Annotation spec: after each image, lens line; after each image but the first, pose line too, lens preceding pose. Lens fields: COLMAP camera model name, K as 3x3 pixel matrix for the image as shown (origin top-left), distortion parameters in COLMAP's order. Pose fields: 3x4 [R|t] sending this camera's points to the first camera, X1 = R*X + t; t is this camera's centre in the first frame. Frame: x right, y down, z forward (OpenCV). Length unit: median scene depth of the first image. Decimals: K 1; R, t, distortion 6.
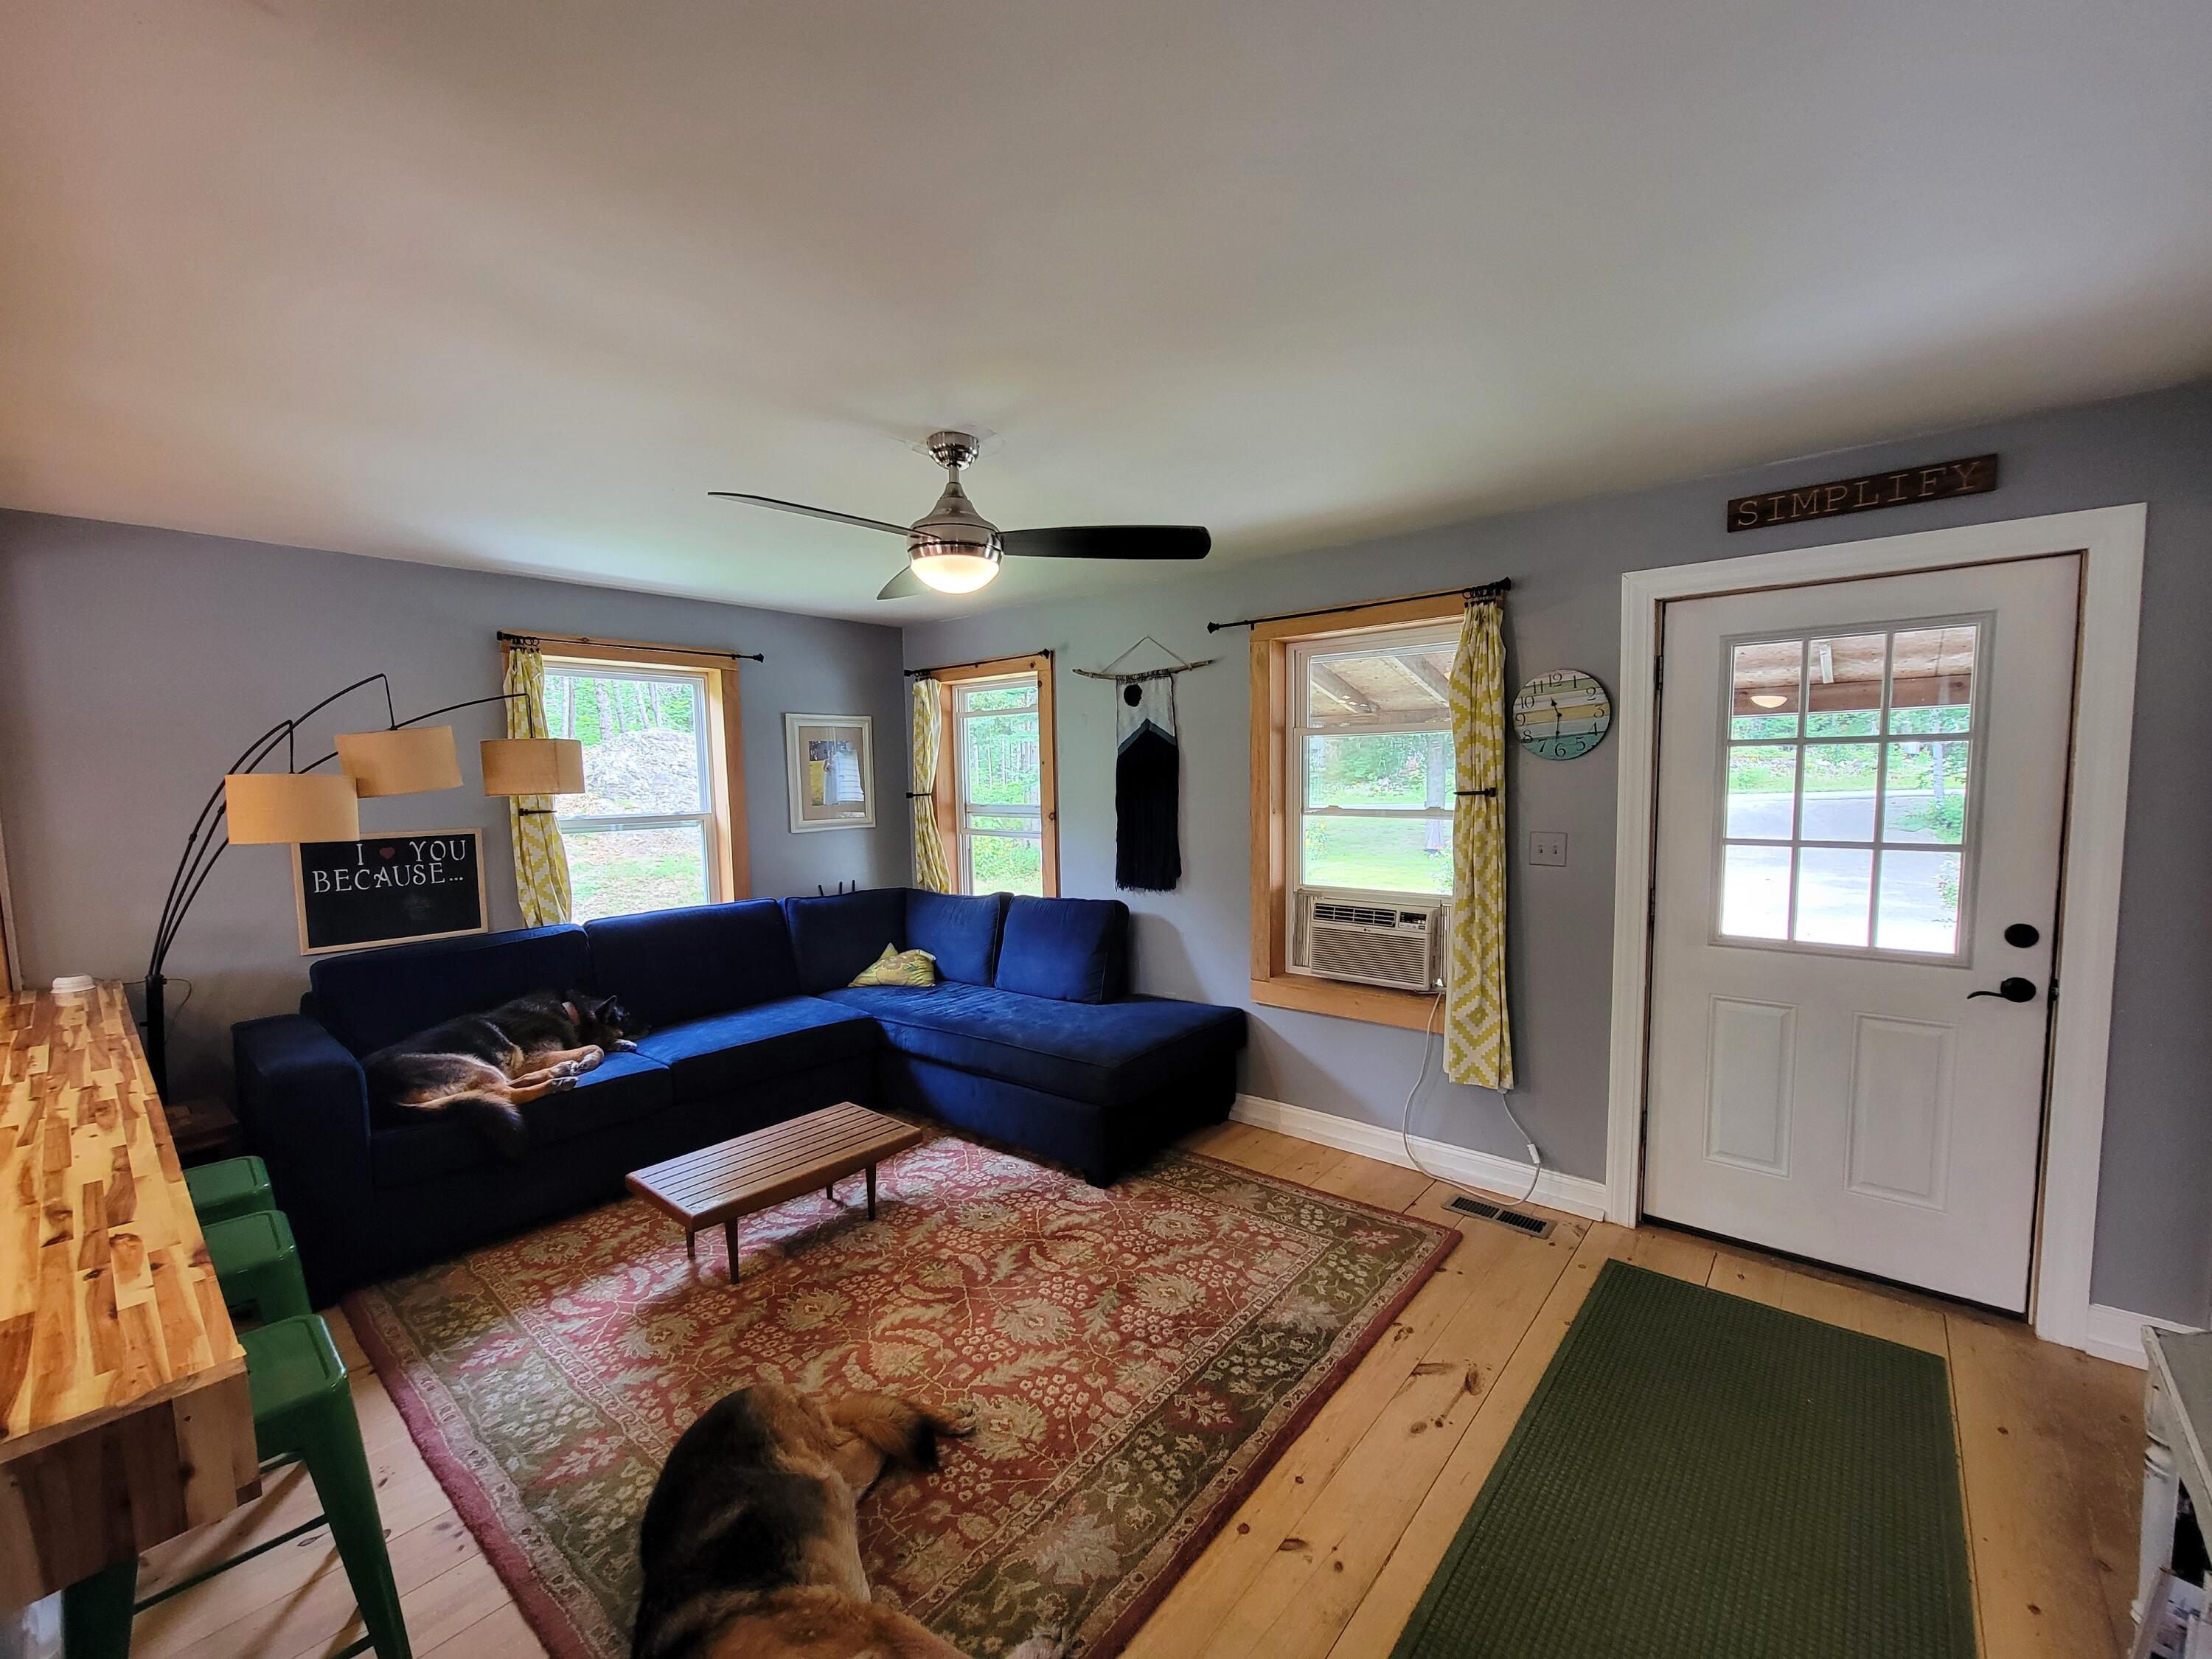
lens RADIAL K [[899.2, 0, 1104.5], [0, 899.2, 854.3], [0, 0, 1]] dist [-0.000418, 0.000590]
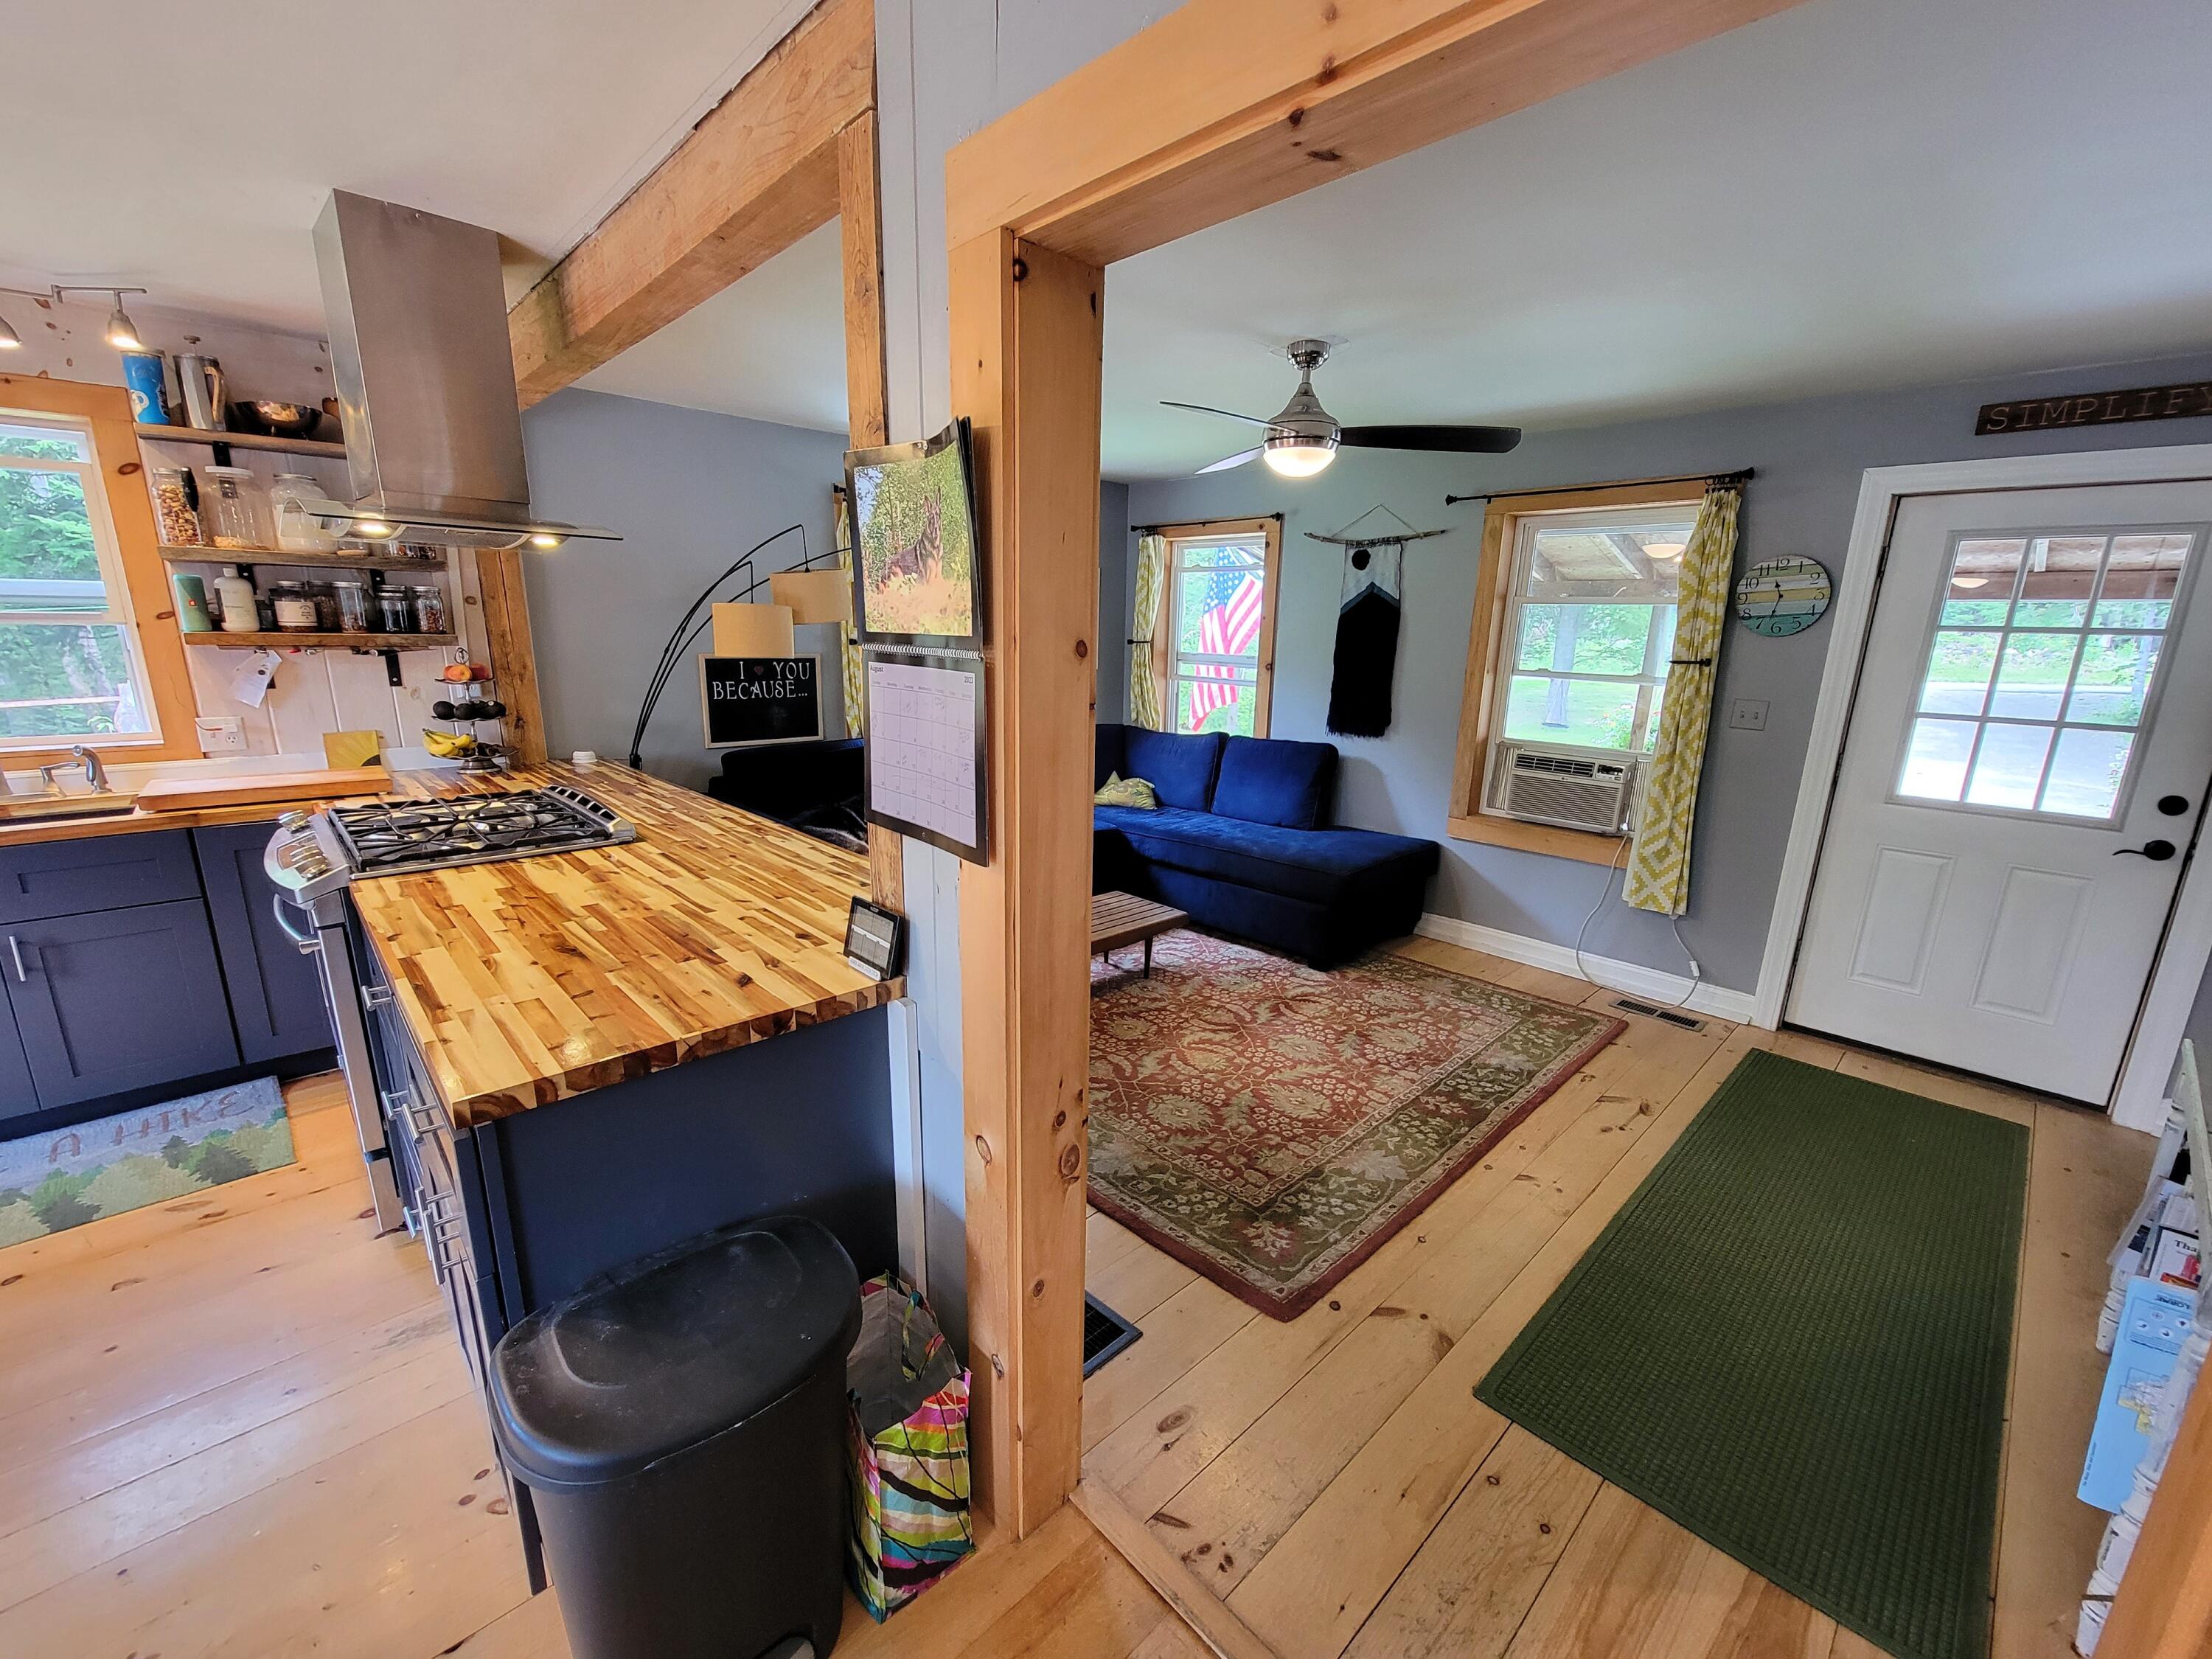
lens RADIAL K [[902.8, 0, 1105.8], [0, 902.8, 850.7], [0, 0, 1]] dist [0.001111, -0.000759]
pose [[0.994064, 0.065658, -0.086751, -0.218207], [-0.051451, 0.986273, 0.156902, 0.026934], [0.095862, -0.151508, 0.983797, -0.250875]]
